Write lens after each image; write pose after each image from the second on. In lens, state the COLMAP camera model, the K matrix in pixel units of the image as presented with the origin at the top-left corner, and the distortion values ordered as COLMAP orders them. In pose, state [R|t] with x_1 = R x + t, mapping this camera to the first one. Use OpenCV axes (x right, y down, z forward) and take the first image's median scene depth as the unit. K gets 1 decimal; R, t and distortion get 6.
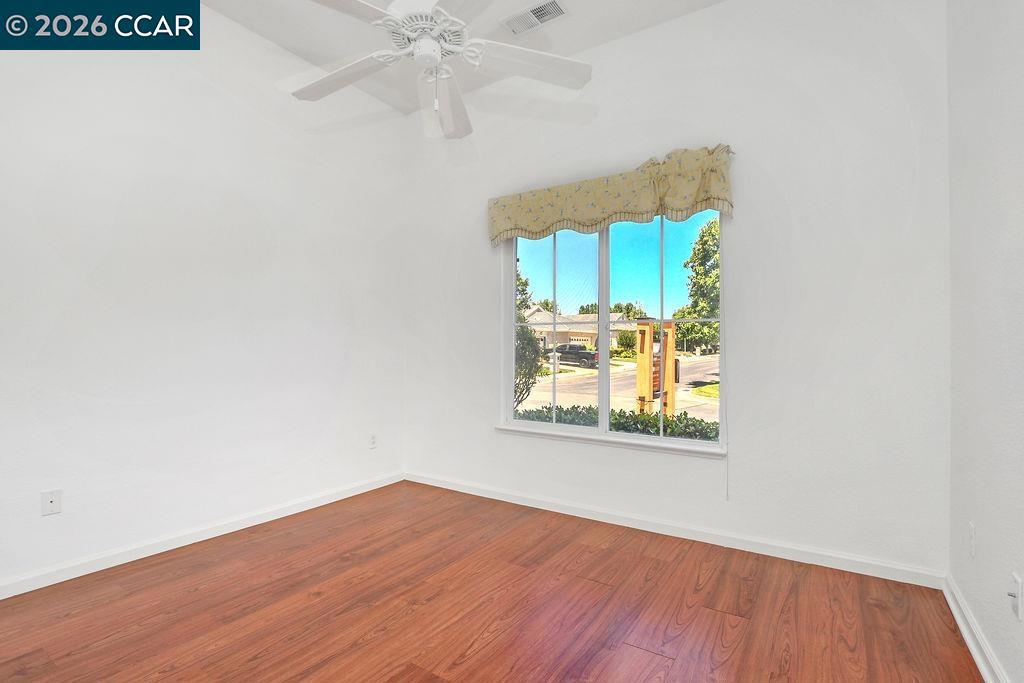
lens RADIAL K [[481.1, 0, 508.1], [0, 481.1, 346.9], [0, 0, 1]] dist [-0.023820, -0.000732]
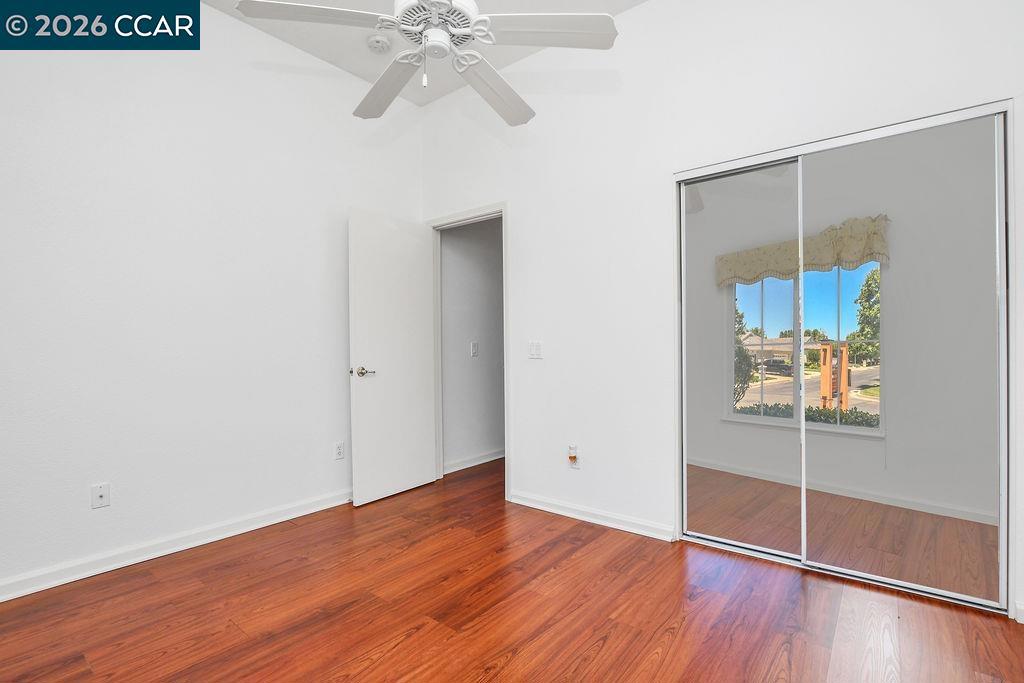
lens RADIAL K [[481.1, 0, 508.1], [0, 481.1, 346.9], [0, 0, 1]] dist [-0.023820, -0.000732]
pose [[0.999612, -0.009741, -0.026114, -0.602715], [0.009900, 0.999933, 0.005983, -0.057538], [0.026054, -0.006239, 0.999641, -0.404354]]
